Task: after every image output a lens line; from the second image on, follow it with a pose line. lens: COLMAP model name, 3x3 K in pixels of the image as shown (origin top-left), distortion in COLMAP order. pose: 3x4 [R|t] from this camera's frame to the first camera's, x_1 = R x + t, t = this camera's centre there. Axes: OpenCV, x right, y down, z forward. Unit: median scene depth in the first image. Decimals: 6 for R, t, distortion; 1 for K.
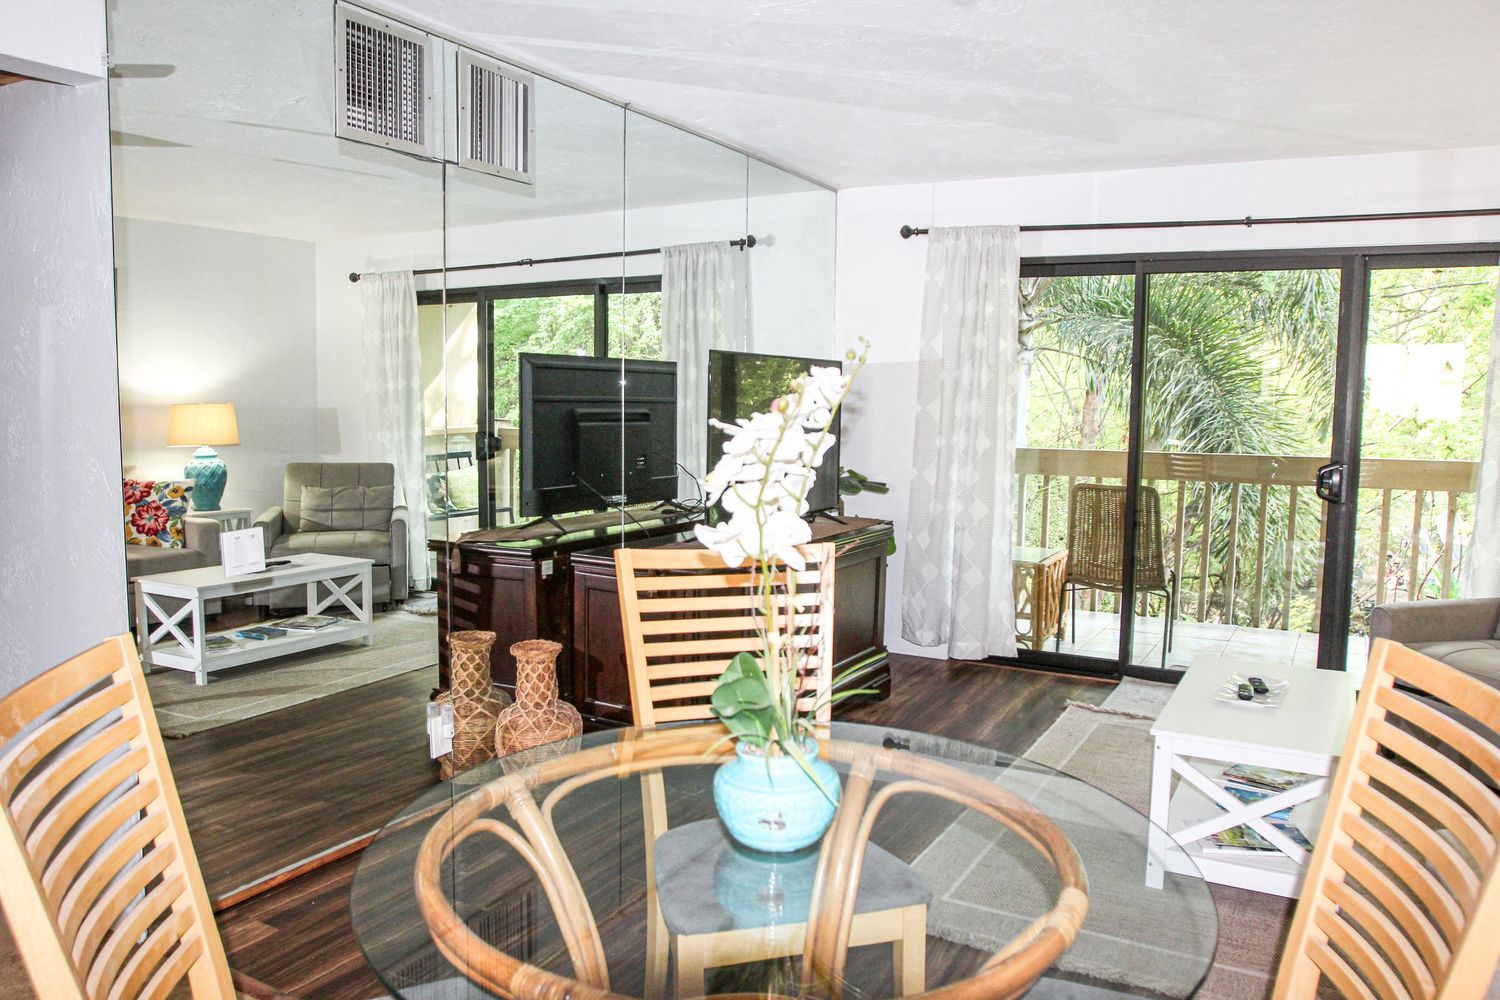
lens RADIAL K [[1117.1, 0, 750.0], [0, 1117.1, 500.0], [0, 0, 1]] dist [-0.103668, 0.072540]
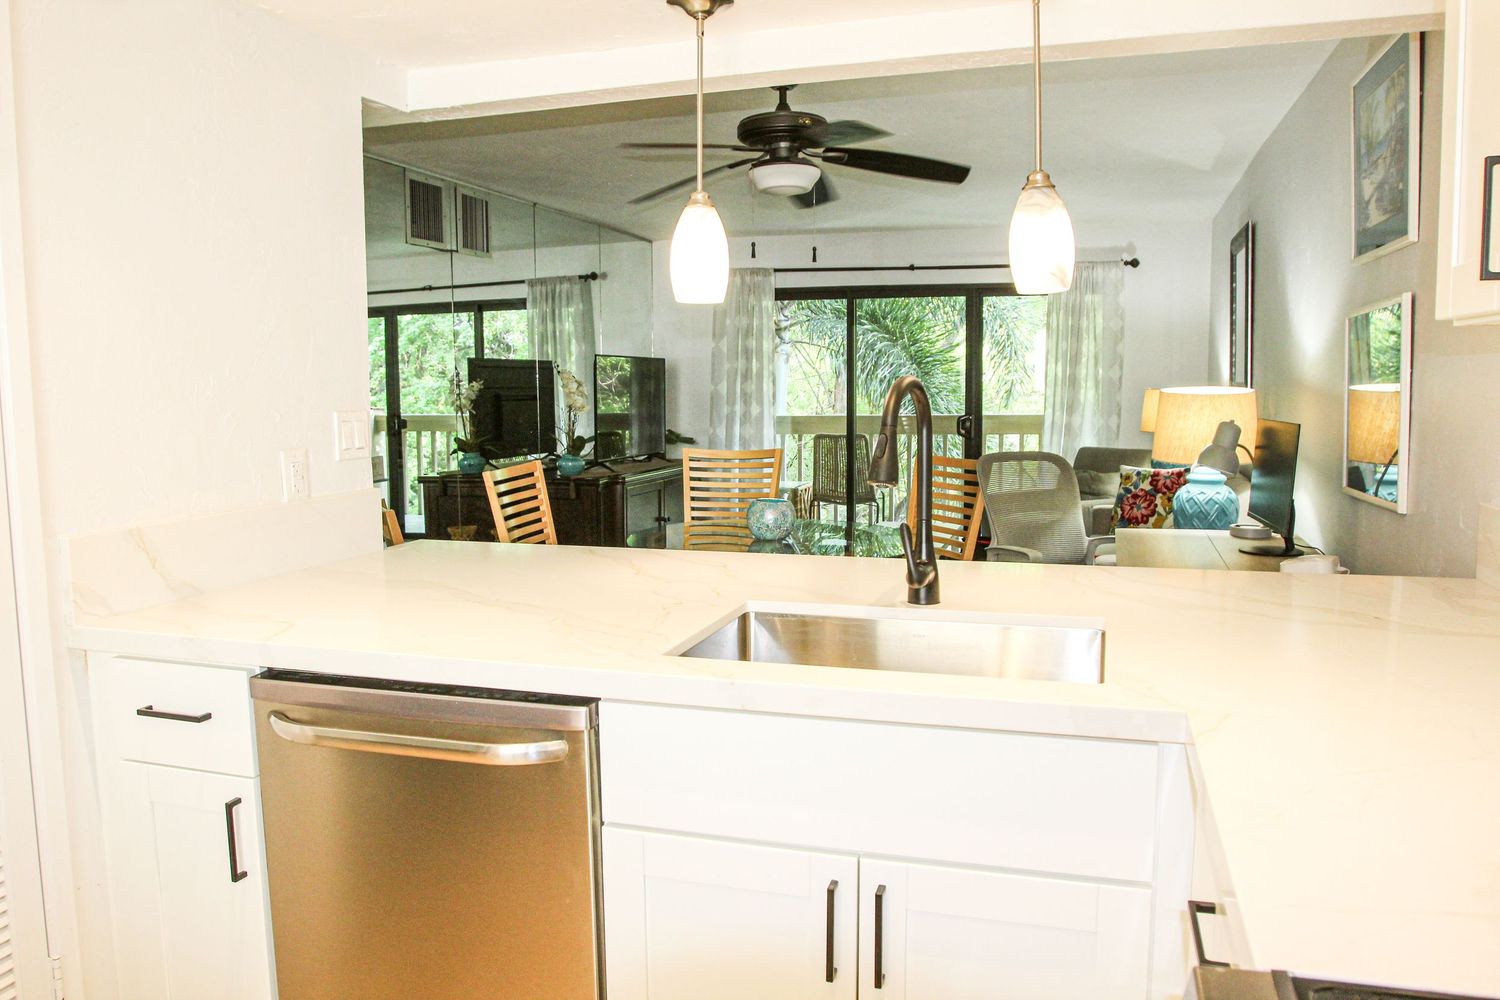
lens RADIAL K [[1117.1, 0, 750.0], [0, 1117.1, 500.0], [0, 0, 1]] dist [-0.103668, 0.072540]
pose [[0.978467, -0.041873, 0.202109, -0.104740], [0.040267, 0.999116, 0.012055, 0.050608], [-0.202435, -0.003657, 0.979289, -0.466693]]
